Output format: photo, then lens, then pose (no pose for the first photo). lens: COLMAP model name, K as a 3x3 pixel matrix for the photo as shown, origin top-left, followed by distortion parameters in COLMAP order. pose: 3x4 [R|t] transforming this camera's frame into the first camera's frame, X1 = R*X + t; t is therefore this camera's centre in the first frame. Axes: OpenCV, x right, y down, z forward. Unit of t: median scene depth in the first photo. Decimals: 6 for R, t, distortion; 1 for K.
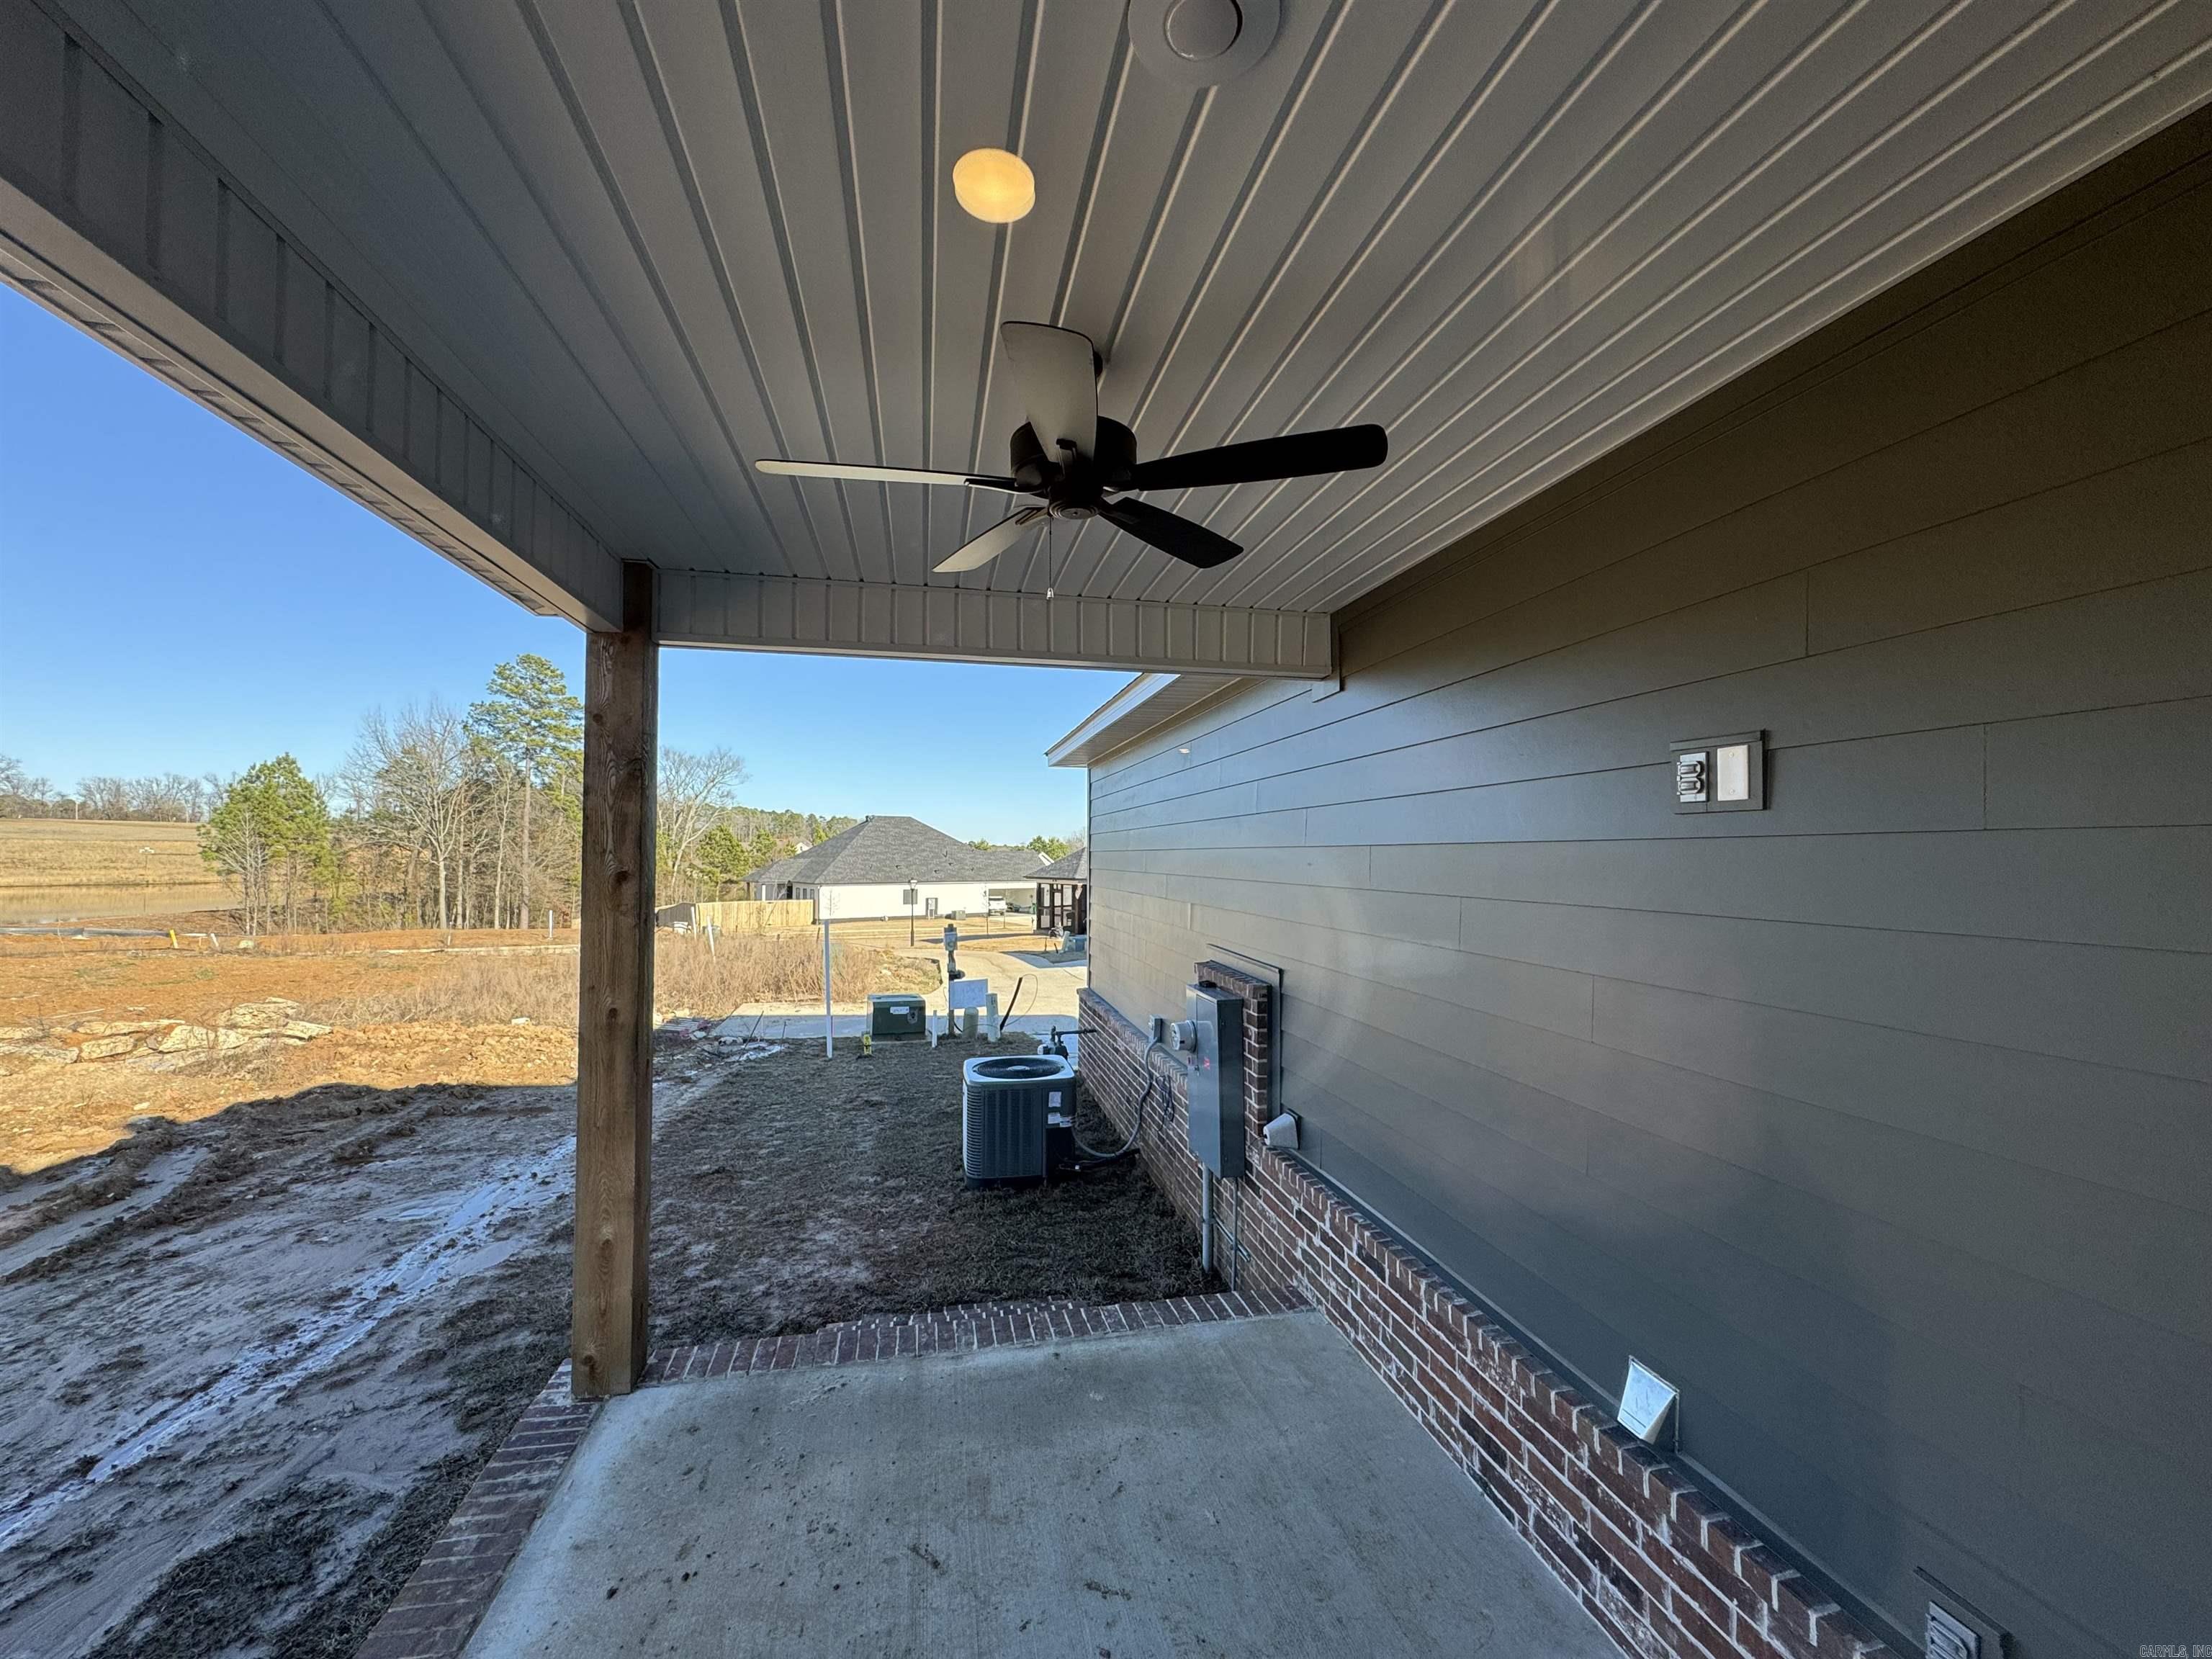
lens RADIAL K [[877.9, 0, 1105.8], [0, 877.9, 835.6], [0, 0, 1]] dist [-0.003506, 0.001068]
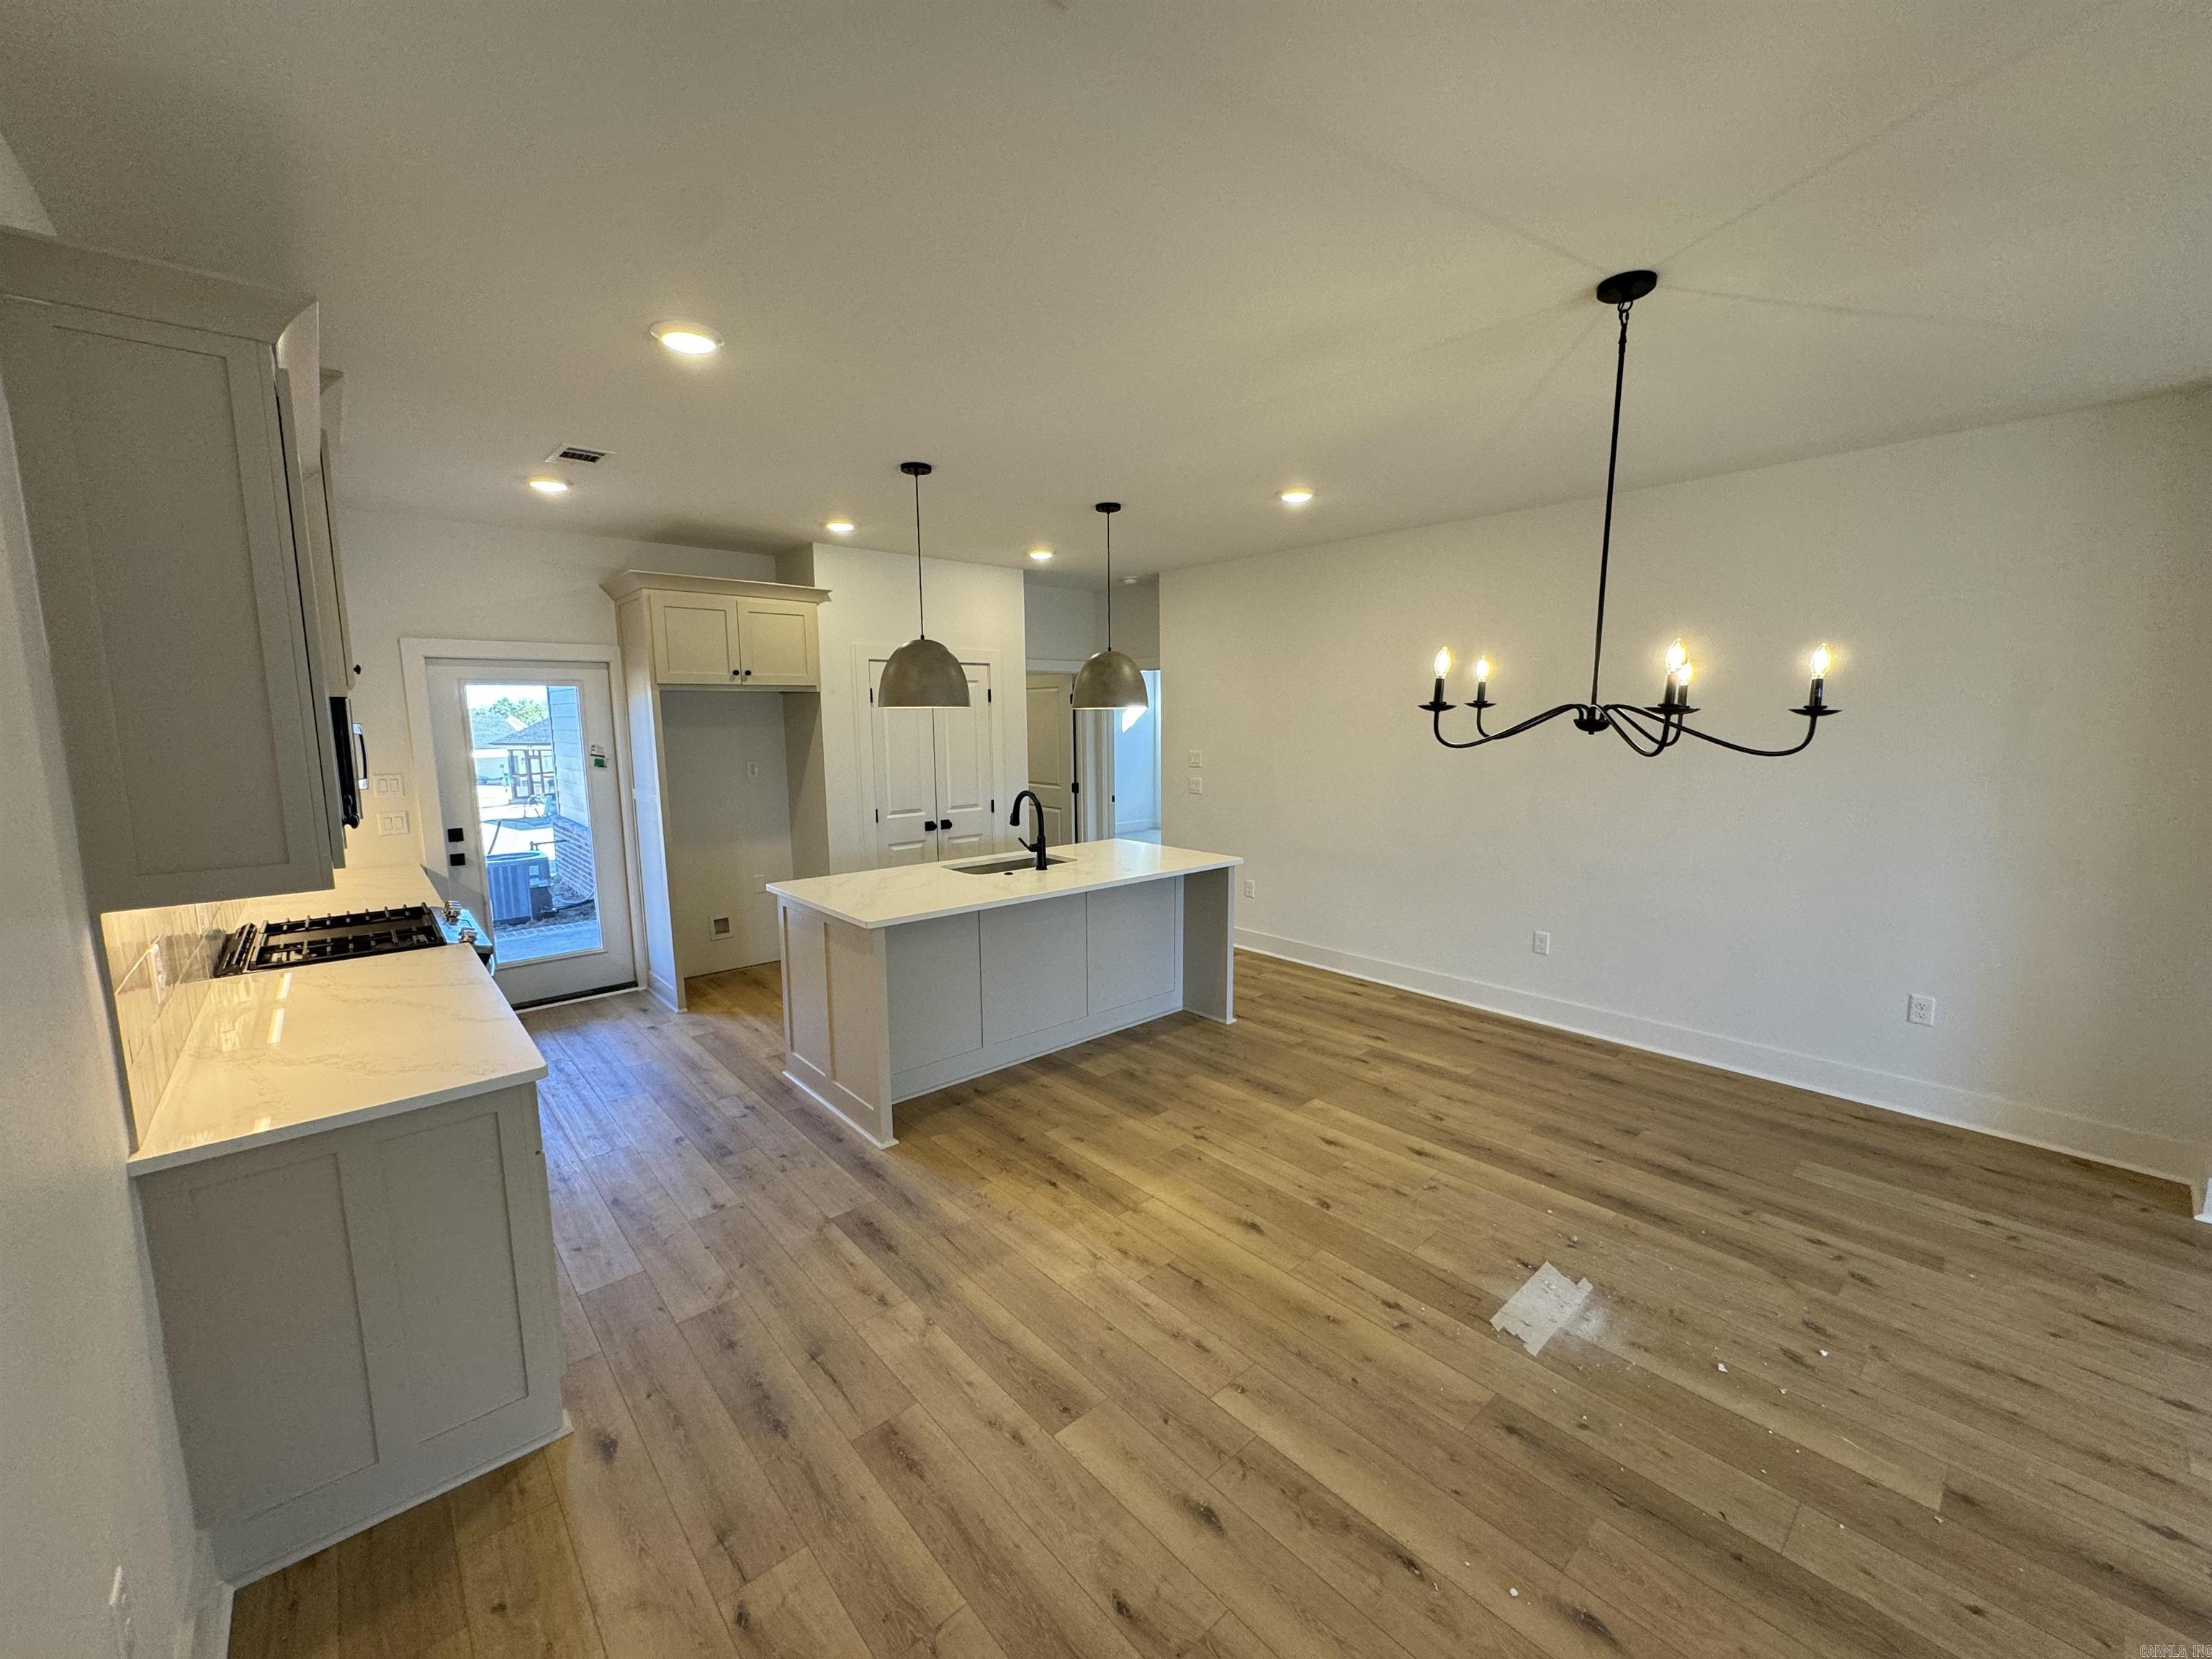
lens RADIAL K [[877.9, 0, 1105.2], [0, 877.9, 838.8], [0, 0, 1]] dist [-0.003506, 0.001068]
pose [[0.868300, -0.085285, 0.488653, 0.008086], [0.004118, 0.986314, 0.164825, -0.002604], [-0.496023, -0.141105, 0.856767, -0.101490]]
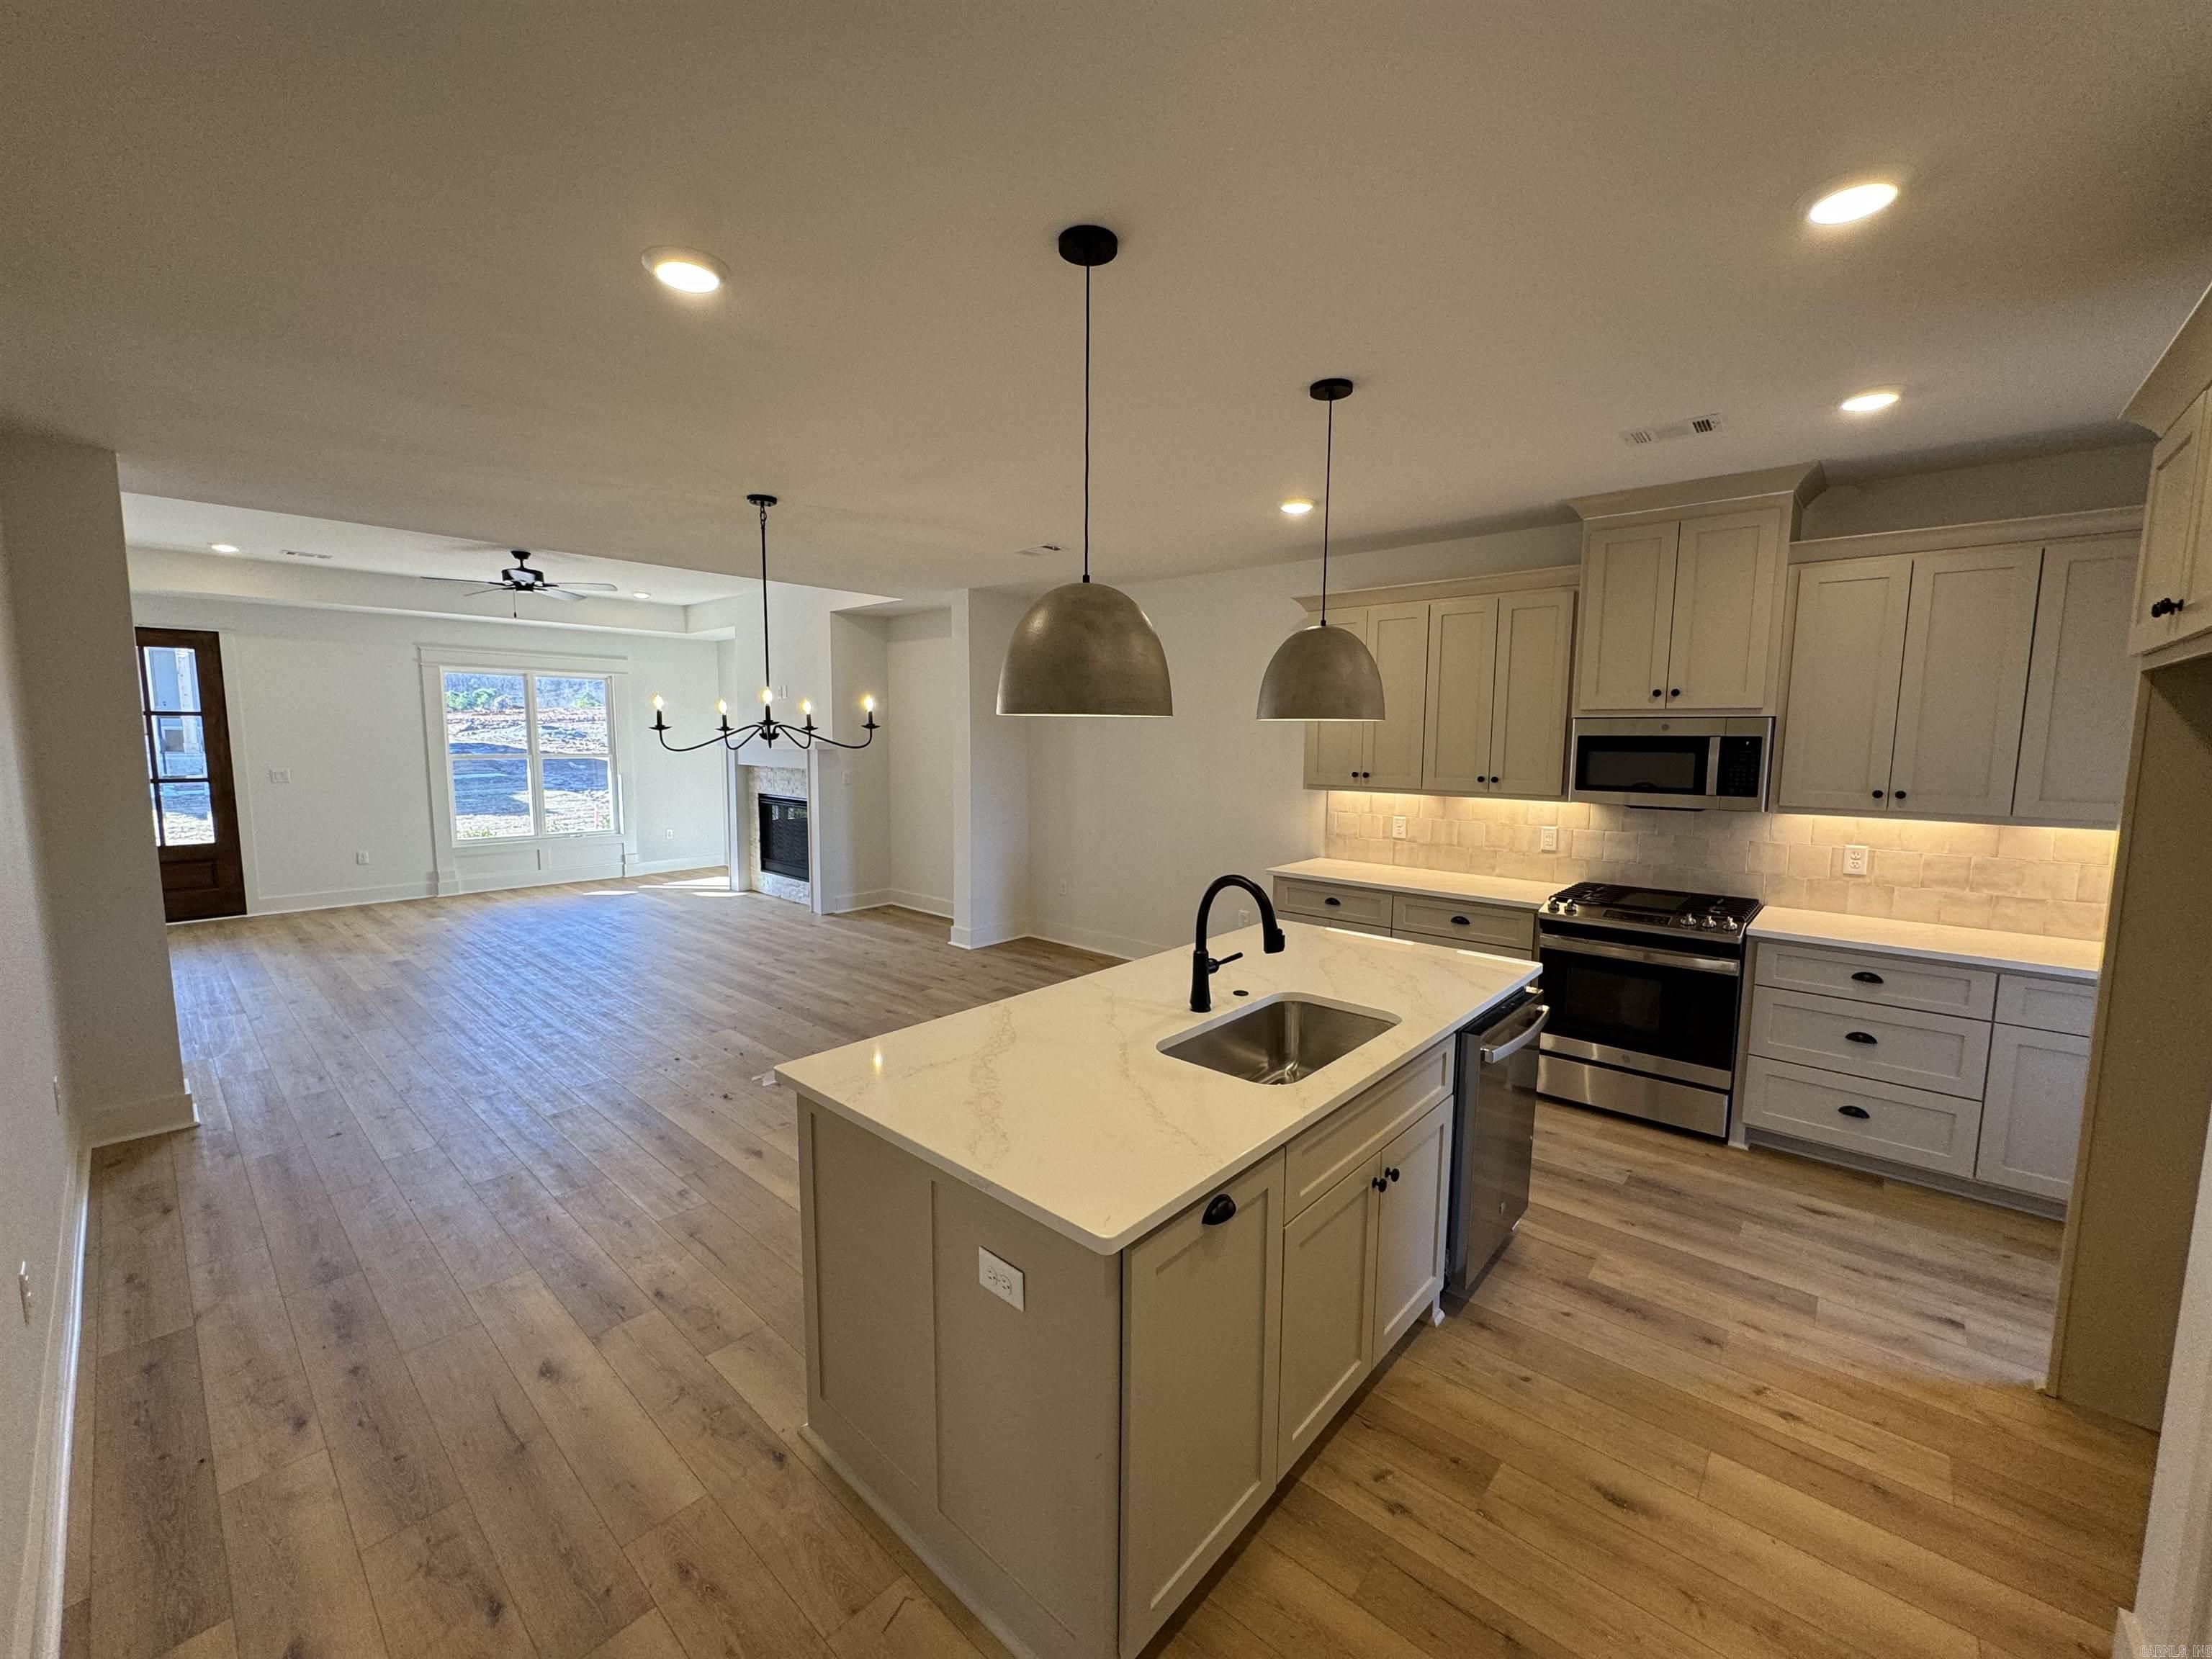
lens RADIAL K [[877.9, 0, 1106.7], [0, 877.9, 834.6], [0, 0, 1]] dist [-0.003506, 0.001068]
pose [[-0.804463, 0.054030, -0.591541, 0.067465], [-0.000090, 0.995844, 0.091080, 0.000339], [0.594003, 0.073324, -0.801114, -0.004878]]
